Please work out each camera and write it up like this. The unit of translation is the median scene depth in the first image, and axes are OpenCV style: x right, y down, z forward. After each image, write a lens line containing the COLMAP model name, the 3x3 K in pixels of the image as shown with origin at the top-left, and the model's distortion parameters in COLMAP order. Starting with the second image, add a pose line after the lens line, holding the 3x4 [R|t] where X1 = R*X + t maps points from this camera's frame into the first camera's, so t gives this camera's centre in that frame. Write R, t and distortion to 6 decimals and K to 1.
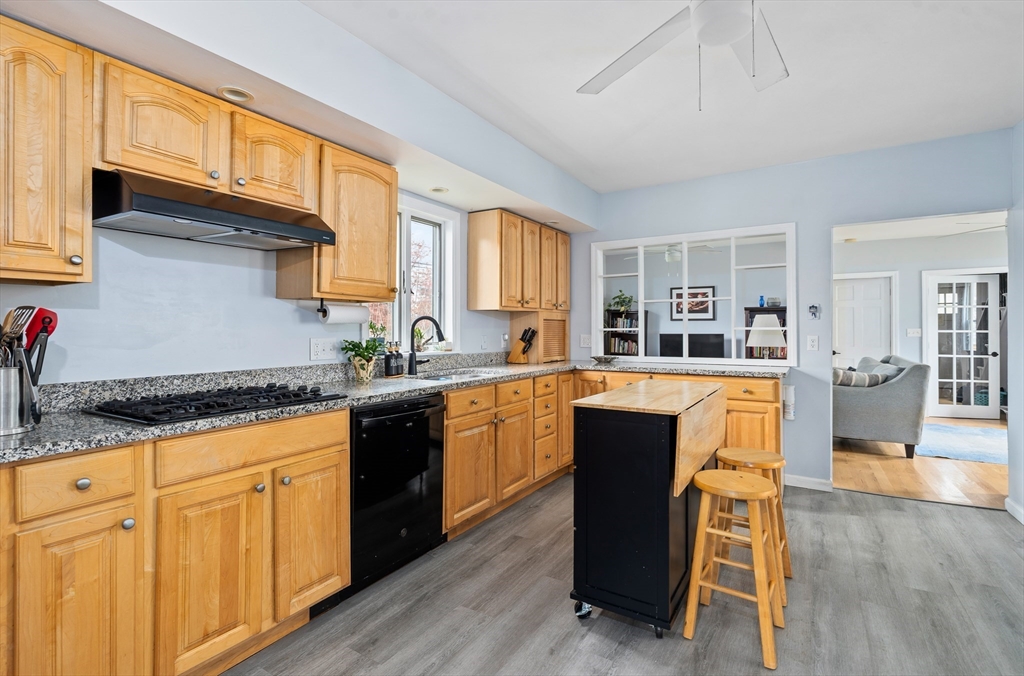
lens RADIAL K [[486.9, 0, 512.9], [0, 486.9, 324.9], [0, 0, 1]] dist [-0.001816, 0.000204]
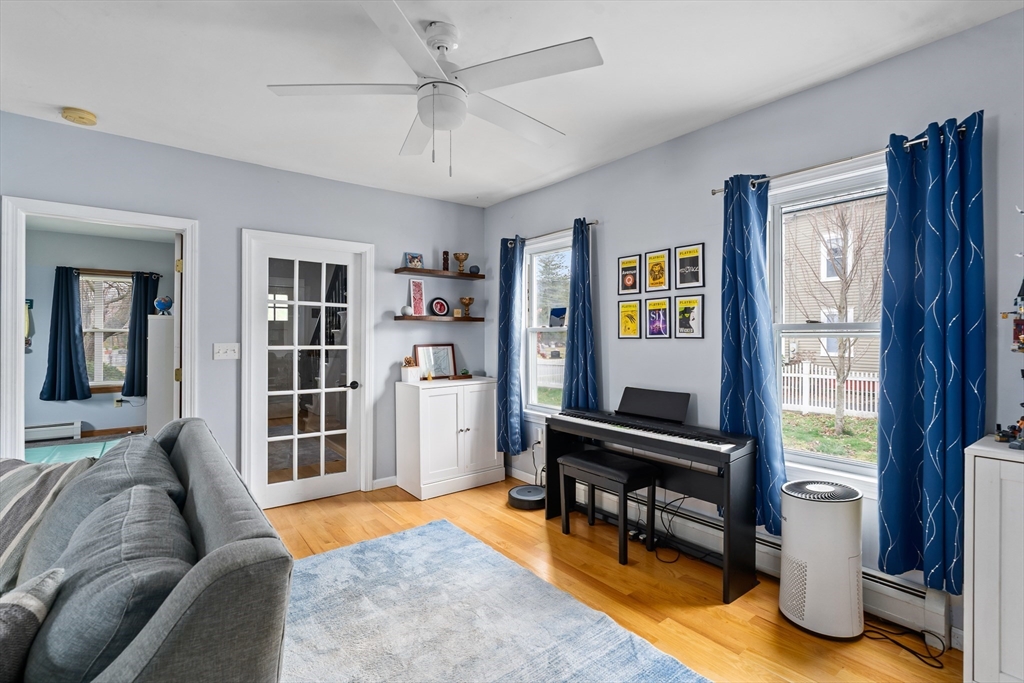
lens RADIAL K [[472.4, 0, 507.1], [0, 472.4, 337.9], [0, 0, 1]] dist [-0.000896, 0.000349]
pose [[0.368295, 0.002372, 0.929706, 0.936518], [-0.006441, 0.999979, 0.000001, 0.000703], [-0.929687, -0.005988, 0.368302, 1.082033]]
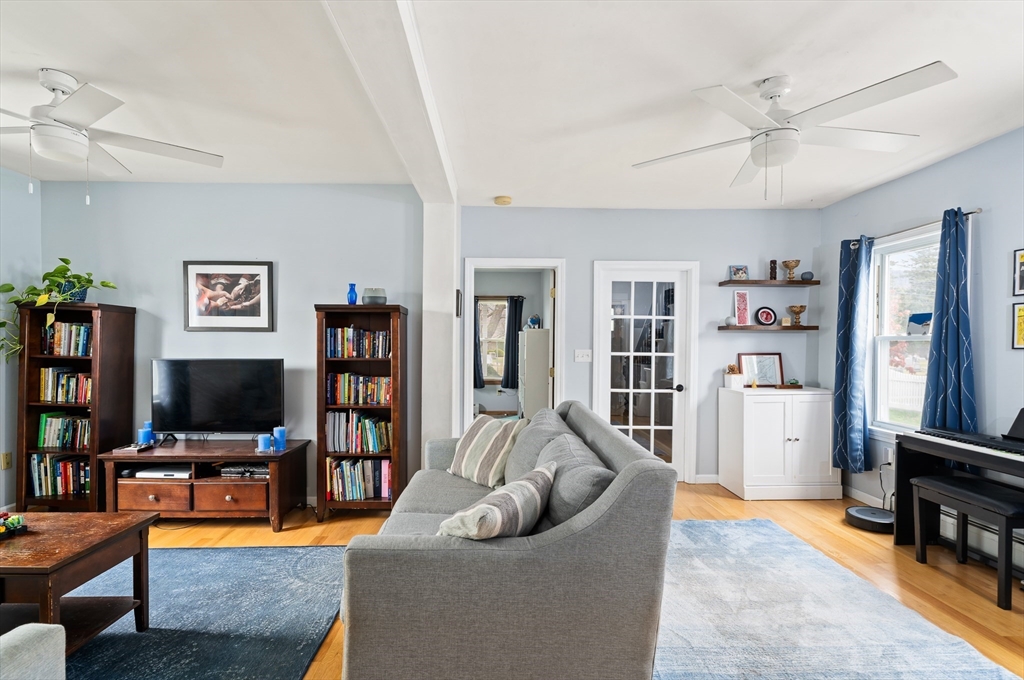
lens RADIAL K [[473.9, 0, 504.9], [0, 473.9, 351.4], [0, 0, 1]] dist [-0.001121, 0.000691]
pose [[0.849528, 0.000312, 0.527544, 0.778760], [-0.010877, 0.999798, 0.016925, 0.000631], [-0.527432, -0.020116, 0.849359, 1.002327]]
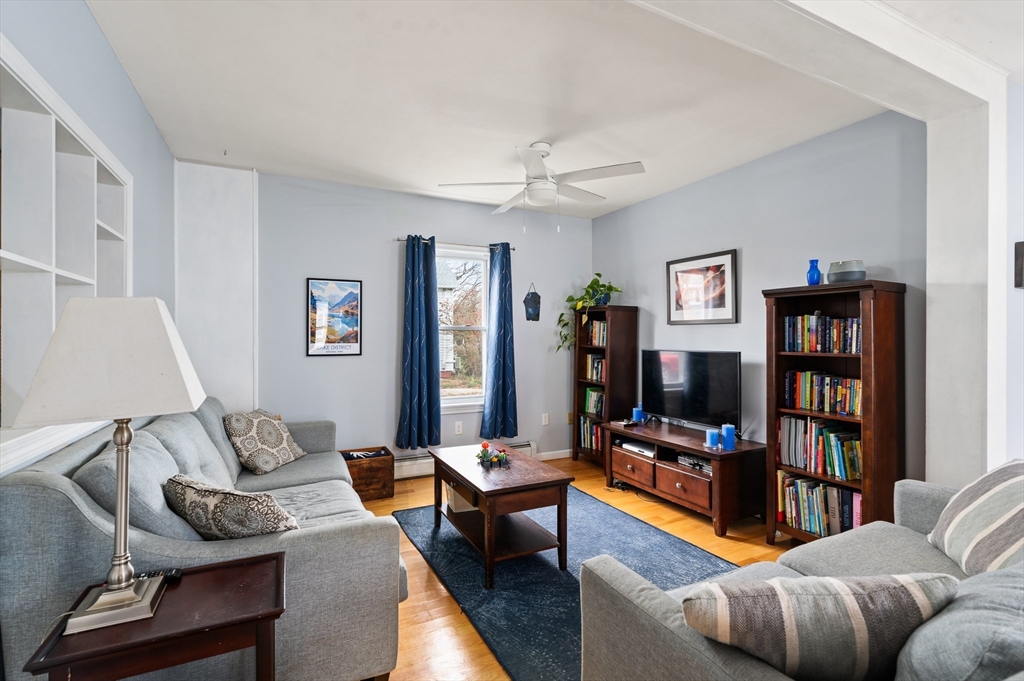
lens RADIAL K [[476.0, 0, 513.5], [0, 476.0, 333.1], [0, 0, 1]] dist [-0.002406, 0.000361]
pose [[0.848766, -0.002123, -0.528765, 1.023132], [0.001887, 0.999998, -0.000986, 0.001545], [0.528765, -0.000161, 0.848768, 1.074960]]
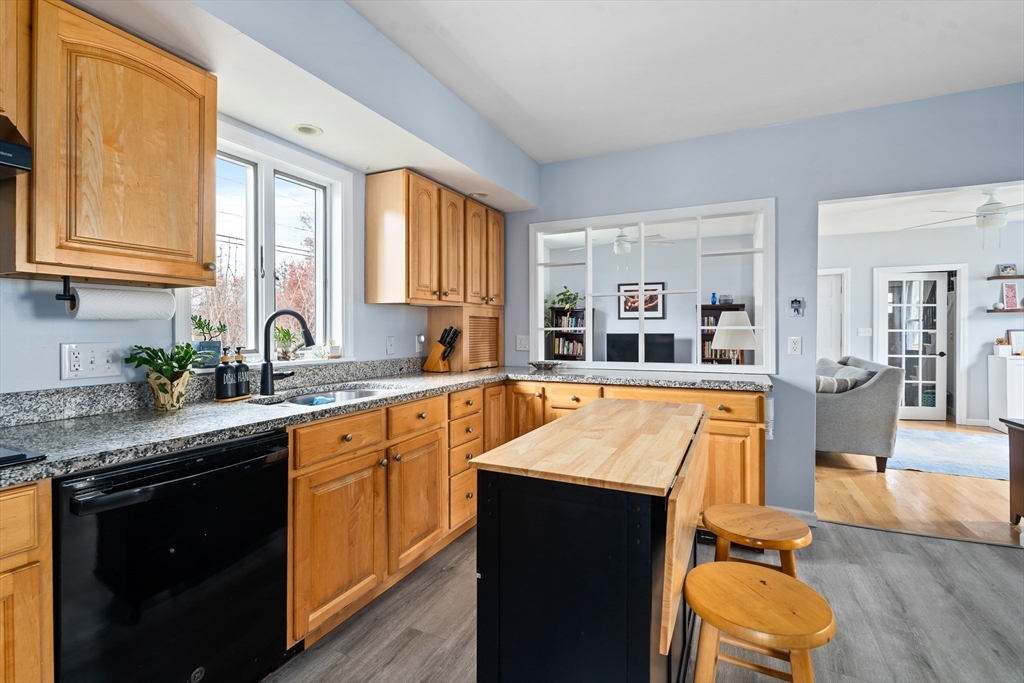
lens RADIAL K [[474.4, 0, 509.5], [0, 474.4, 330.2], [0, 0, 1]] dist [-0.003029, 0.000408]
pose [[0.995141, -0.000723, 0.098461, 0.062525], [-0.000473, 0.999926, 0.012125, 0.002098], [-0.098462, -0.012112, 0.995067, 0.264495]]
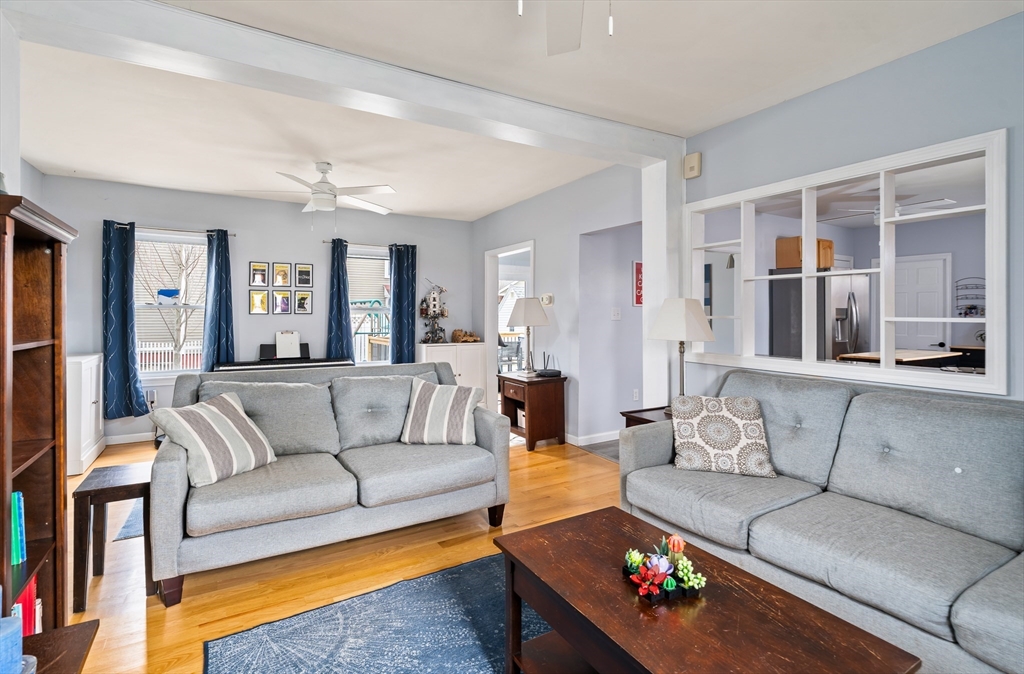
lens RADIAL K [[486.9, 0, 512.9], [0, 486.9, 323.9], [0, 0, 1]] dist [-0.001816, 0.000204]
pose [[-0.887603, -0.003826, 0.460593, 0.494655], [-0.000454, 0.999972, 0.007431, 0.019434], [-0.460608, 0.006387, -0.887581, 2.160170]]
